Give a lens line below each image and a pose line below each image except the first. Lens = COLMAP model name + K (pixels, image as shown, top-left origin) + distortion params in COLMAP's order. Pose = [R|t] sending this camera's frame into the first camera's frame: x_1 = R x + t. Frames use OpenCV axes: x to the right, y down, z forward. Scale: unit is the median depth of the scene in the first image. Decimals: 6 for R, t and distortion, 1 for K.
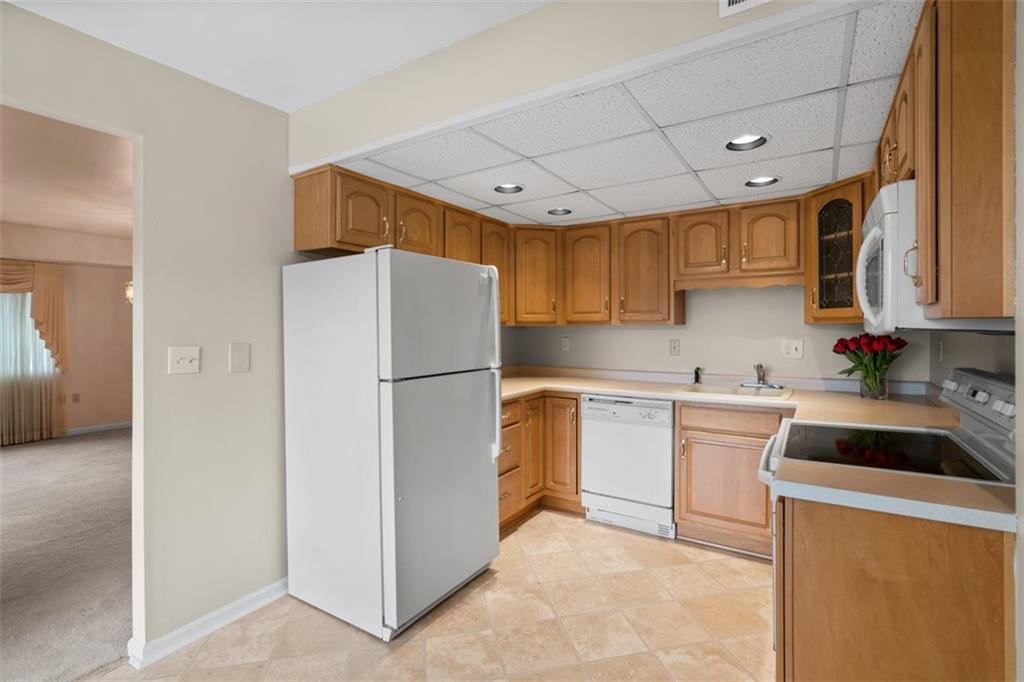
lens RADIAL K [[479.2, 0, 514.8], [0, 479.2, 337.4], [0, 0, 1]] dist [0.002437, 0.001383]
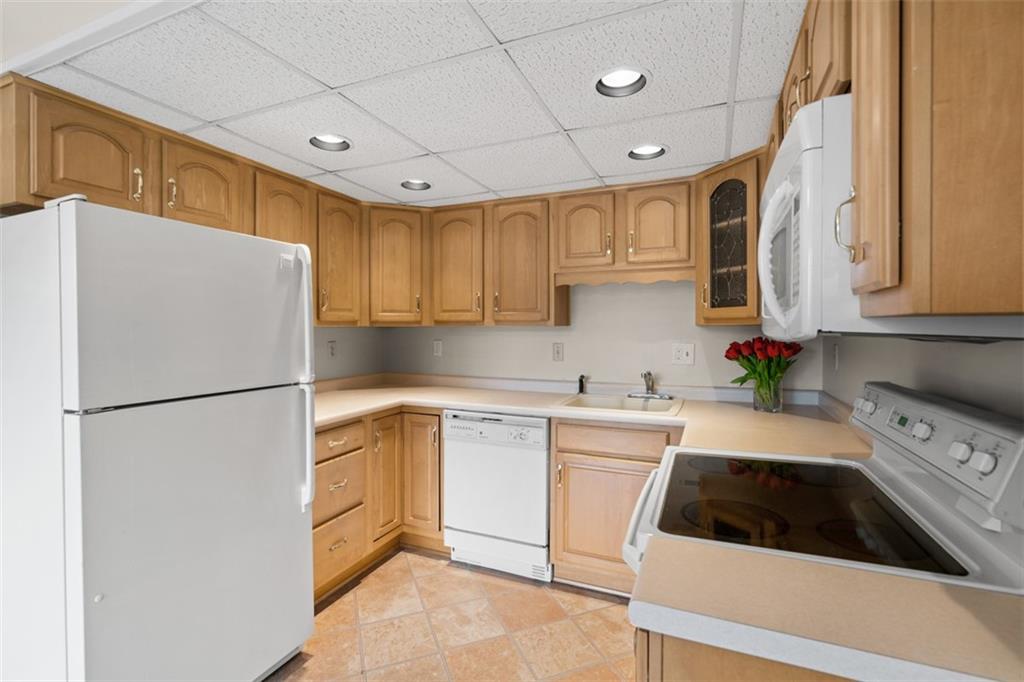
lens RADIAL K [[463.1, 0, 512.0], [0, 463.1, 341.0], [0, 0, 1]] dist [-0.000552, 0.000119]
pose [[0.987781, 0.000137, 0.155847, 0.147430], [-0.001119, 0.999980, 0.006214, -0.004952], [-0.155843, -0.006312, 0.987762, 0.226438]]
